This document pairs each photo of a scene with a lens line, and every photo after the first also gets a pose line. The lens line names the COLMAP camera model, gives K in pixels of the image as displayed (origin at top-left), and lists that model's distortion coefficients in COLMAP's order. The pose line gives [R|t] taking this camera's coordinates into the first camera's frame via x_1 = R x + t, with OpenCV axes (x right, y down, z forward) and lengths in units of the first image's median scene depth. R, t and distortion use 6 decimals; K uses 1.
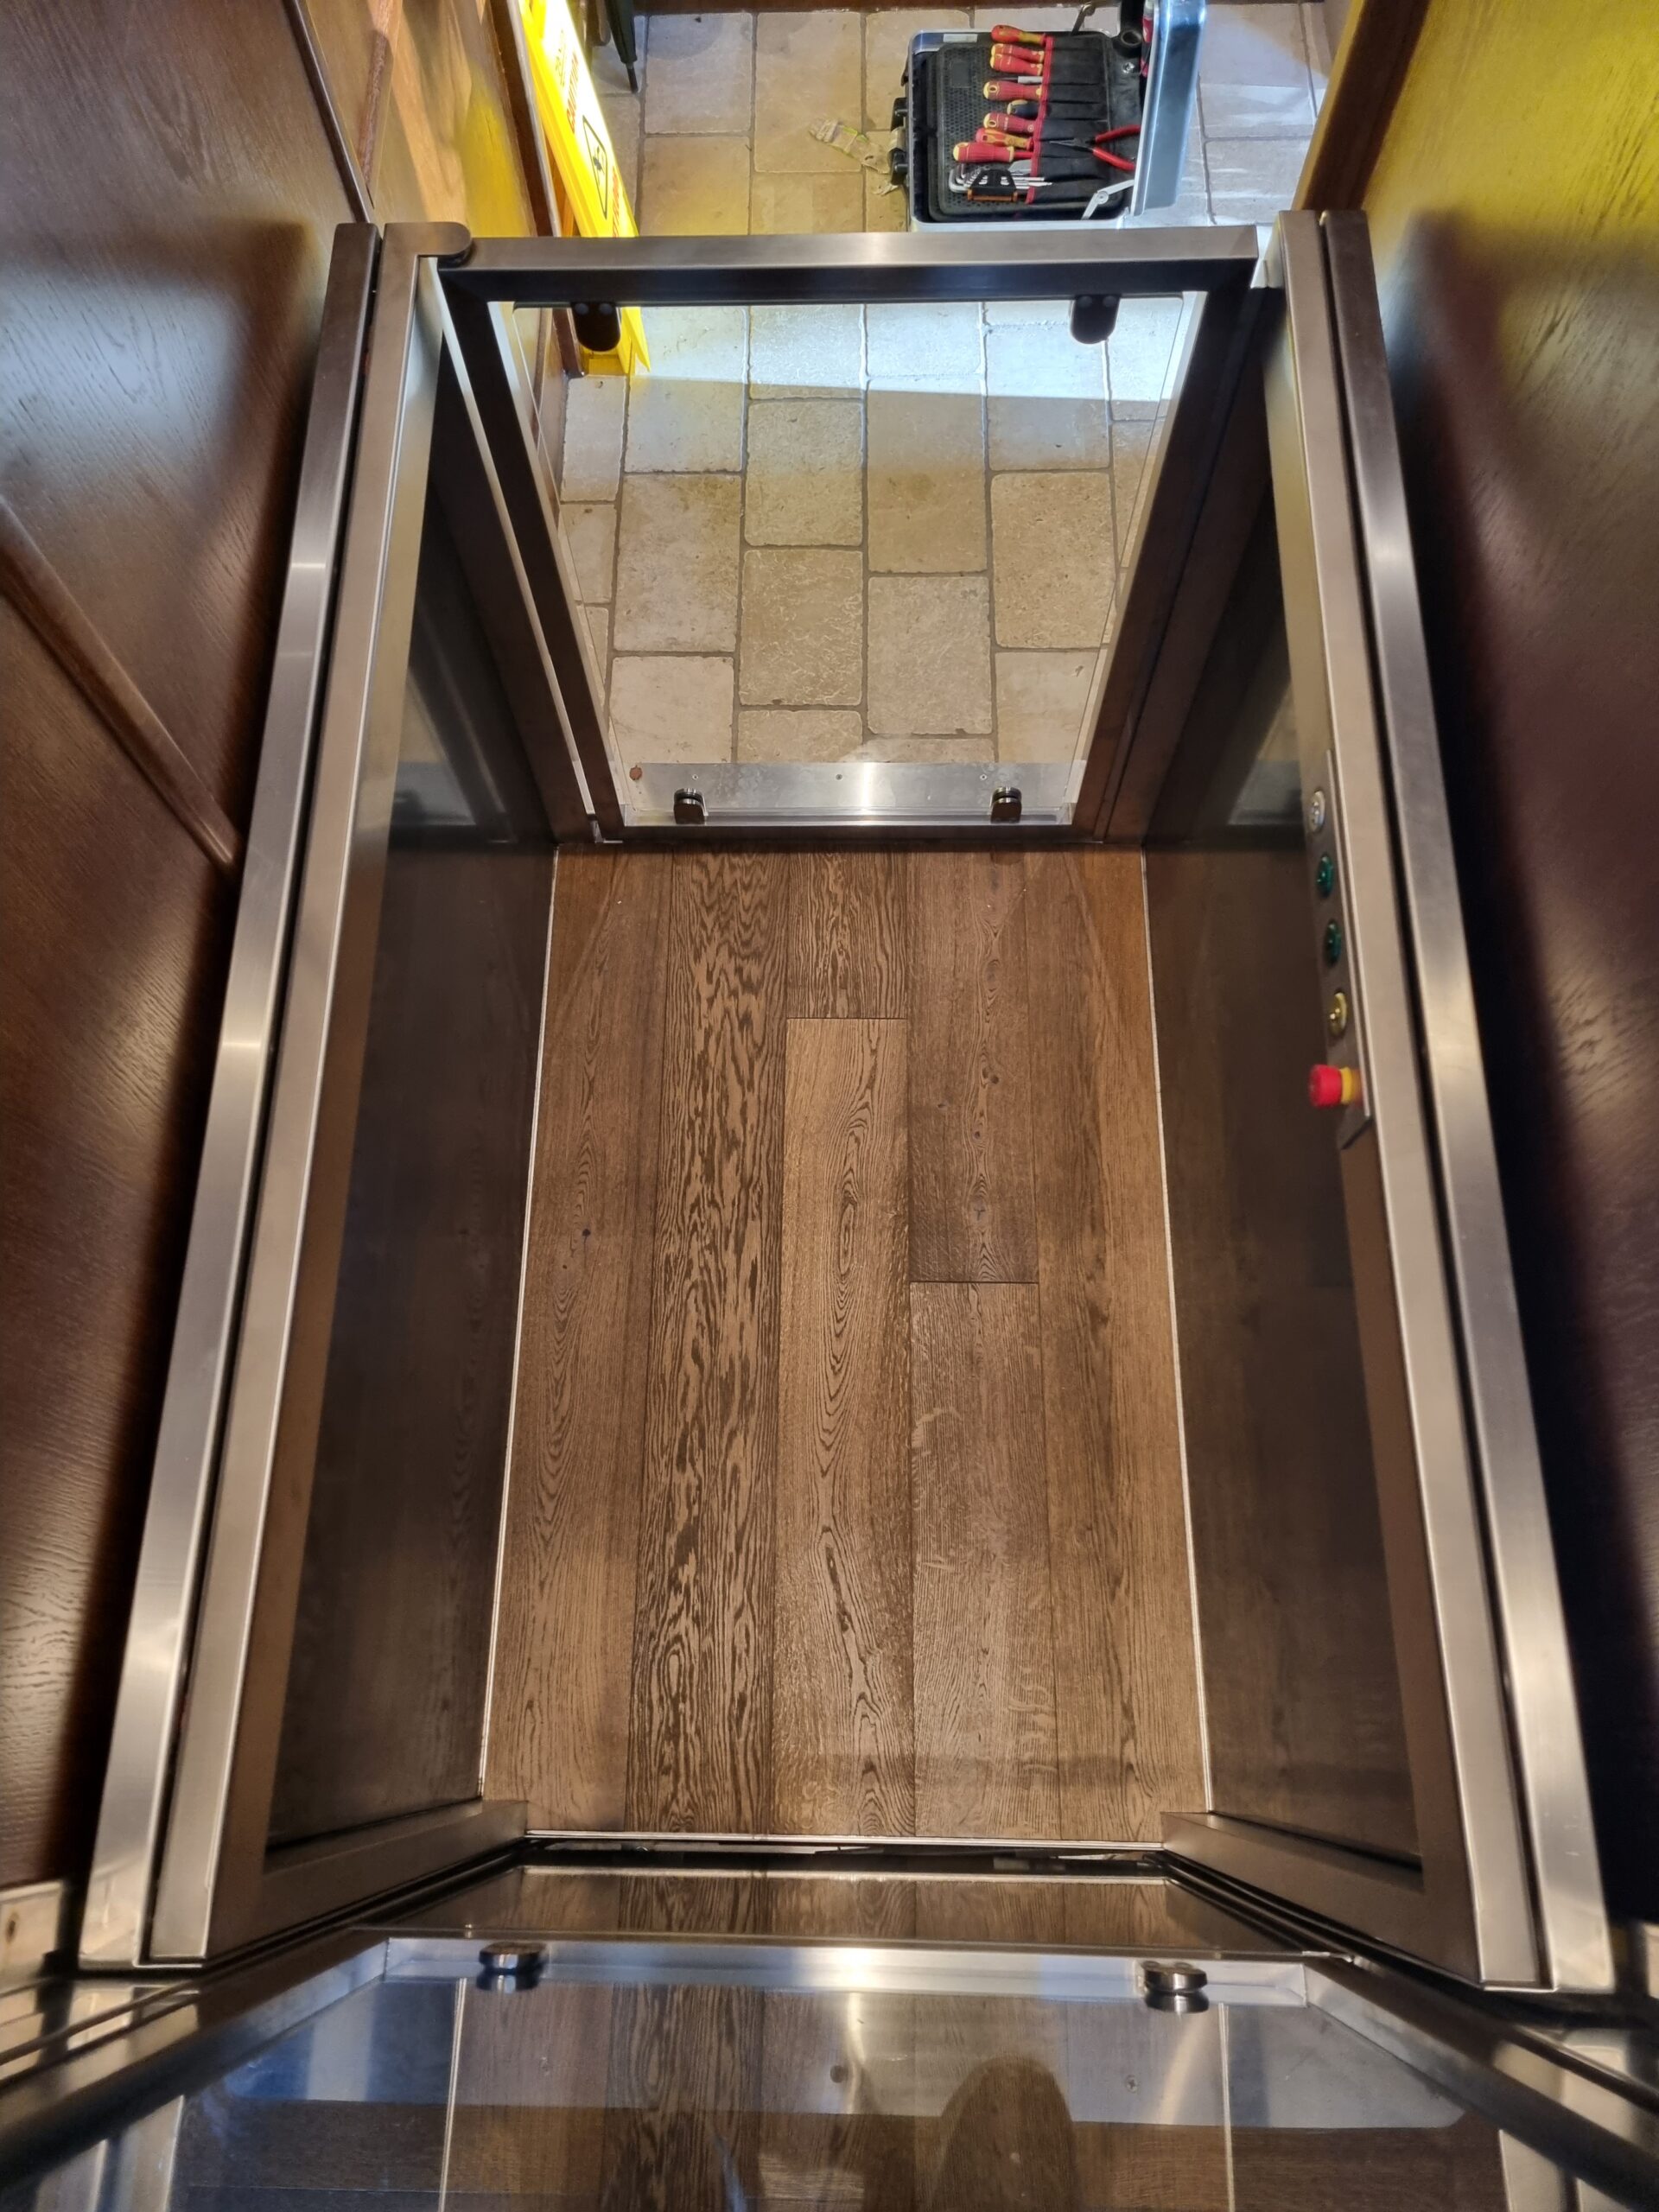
lens RADIAL K [[1665.1, 0, 813.4], [0, 1665.1, 1107.9], [0, 0, 1]] dist [0.040183, -0.003333]
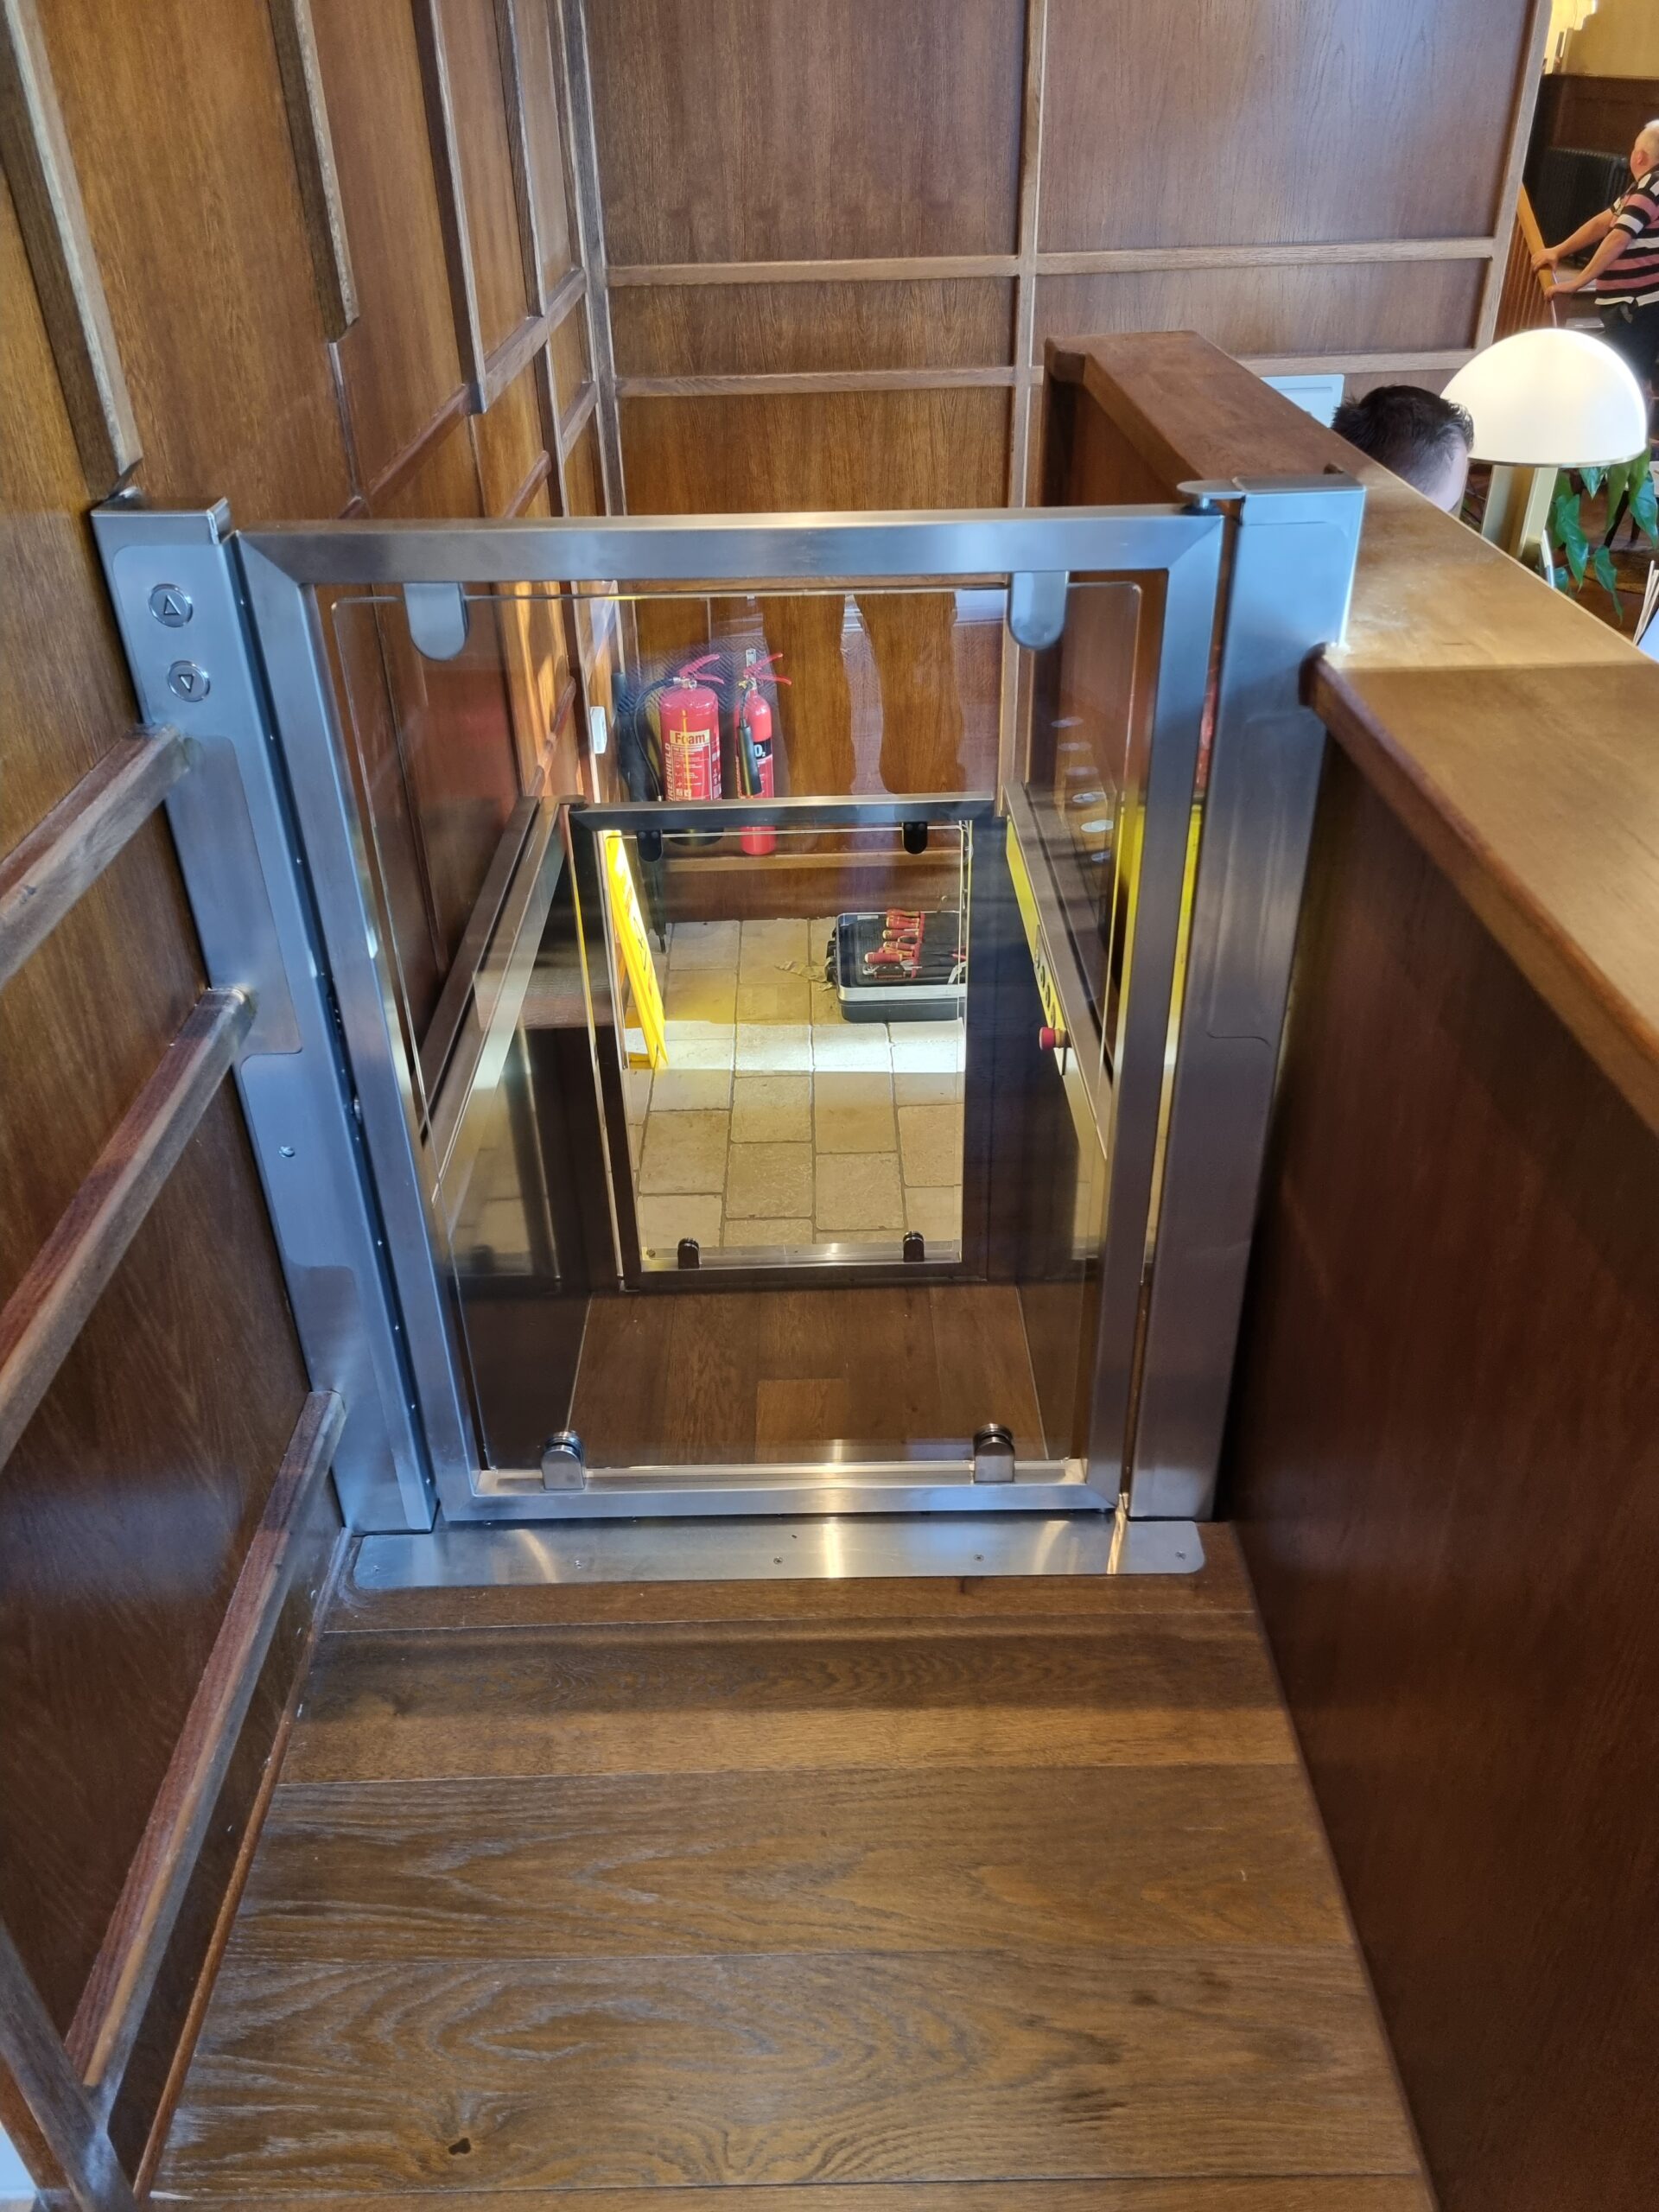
lens RADIAL K [[1665.1, 0, 813.4], [0, 1665.1, 1107.9], [0, 0, 1]] dist [0.040183, -0.003333]
pose [[0.999764, -0.019323, 0.009943, 0.018729], [0.021414, 0.798101, -0.602143, 0.556433], [0.003700, 0.602214, 0.798326, -0.191957]]
